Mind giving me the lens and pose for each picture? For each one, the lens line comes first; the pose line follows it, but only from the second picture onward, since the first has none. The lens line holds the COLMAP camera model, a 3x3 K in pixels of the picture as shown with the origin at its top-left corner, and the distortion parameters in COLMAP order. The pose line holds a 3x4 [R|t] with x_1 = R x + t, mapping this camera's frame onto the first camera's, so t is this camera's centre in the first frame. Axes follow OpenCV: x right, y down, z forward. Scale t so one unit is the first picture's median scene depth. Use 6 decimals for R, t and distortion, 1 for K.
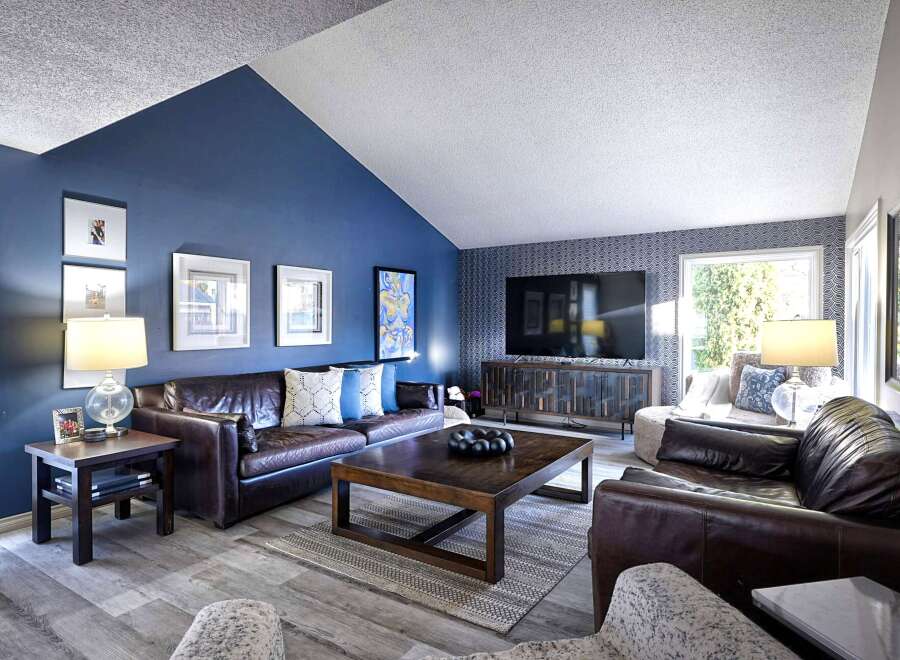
lens RADIAL K [[519.9, 0, 448.0], [0, 519.9, 331.8], [0, 0, 1]] dist [-0.011936, 0.003523]
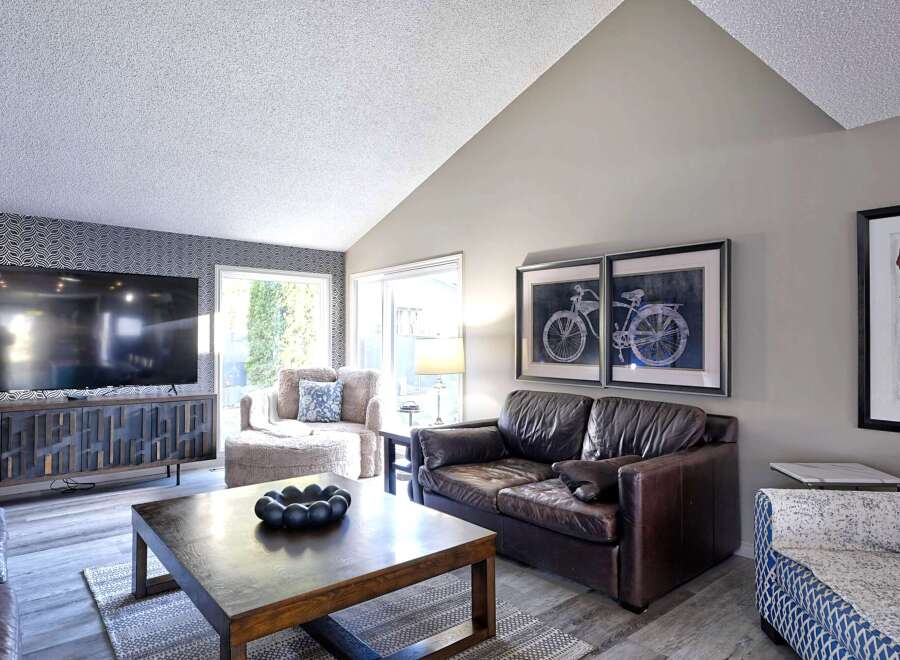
lens RADIAL K [[553.8, 0, 446.0], [0, 553.8, 332.8], [0, 0, 1]] dist [-0.007357, 0.002095]
pose [[0.294899, 0.014503, 0.955418, -0.360661], [0.017354, 0.999639, -0.020530, -0.002977], [-0.955371, 0.022635, 0.294540, 0.341912]]
